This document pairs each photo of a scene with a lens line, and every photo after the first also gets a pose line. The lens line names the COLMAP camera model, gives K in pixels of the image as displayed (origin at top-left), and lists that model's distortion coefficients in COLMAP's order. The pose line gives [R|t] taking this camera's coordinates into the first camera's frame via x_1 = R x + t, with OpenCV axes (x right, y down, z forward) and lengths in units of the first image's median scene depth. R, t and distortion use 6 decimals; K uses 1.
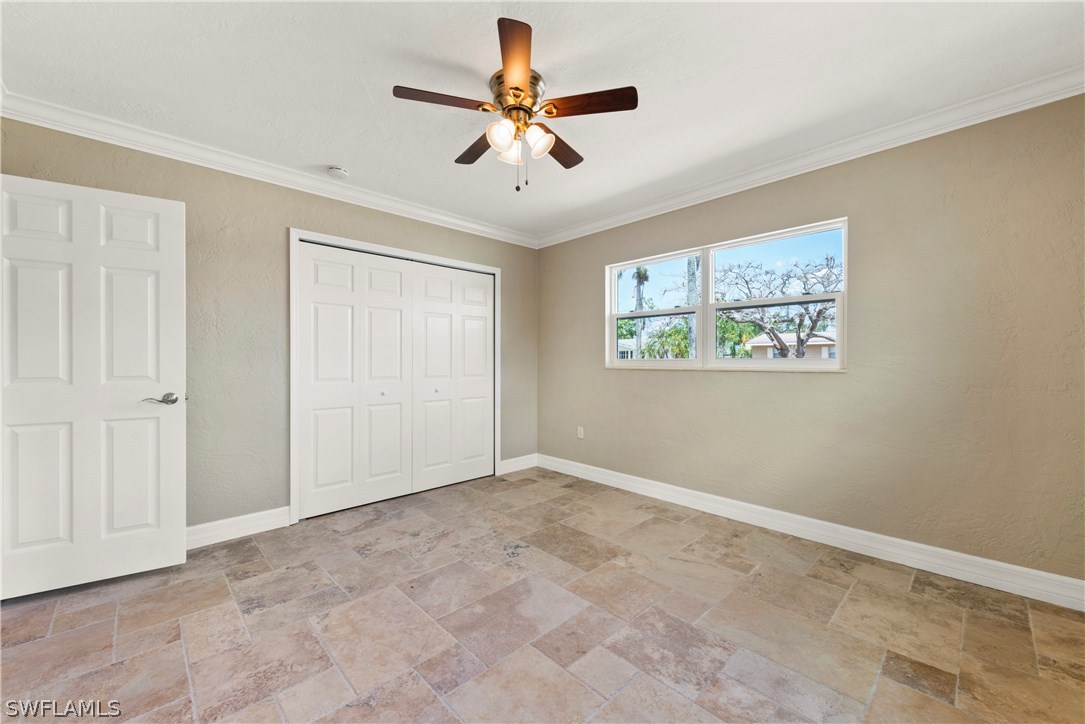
lens RADIAL K [[424.5, 0, 541.0], [0, 424.5, 361.9], [0, 0, 1]] dist [0.014342, -0.005488]
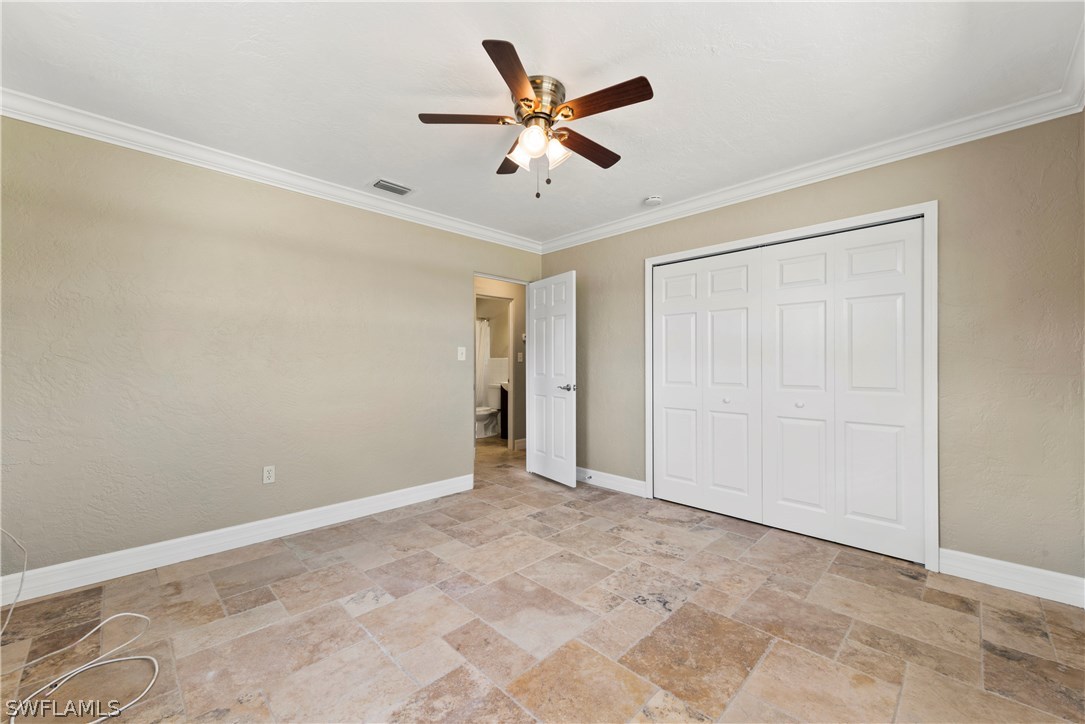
lens RADIAL K [[424.5, 0, 541.5], [0, 424.5, 363.1], [0, 0, 1]] dist [0.014342, -0.005488]
pose [[0.024214, -0.002328, -0.999704, 0.725130], [-0.004261, 0.999988, -0.002431, -0.005856], [0.999698, 0.004319, 0.024203, 0.747632]]
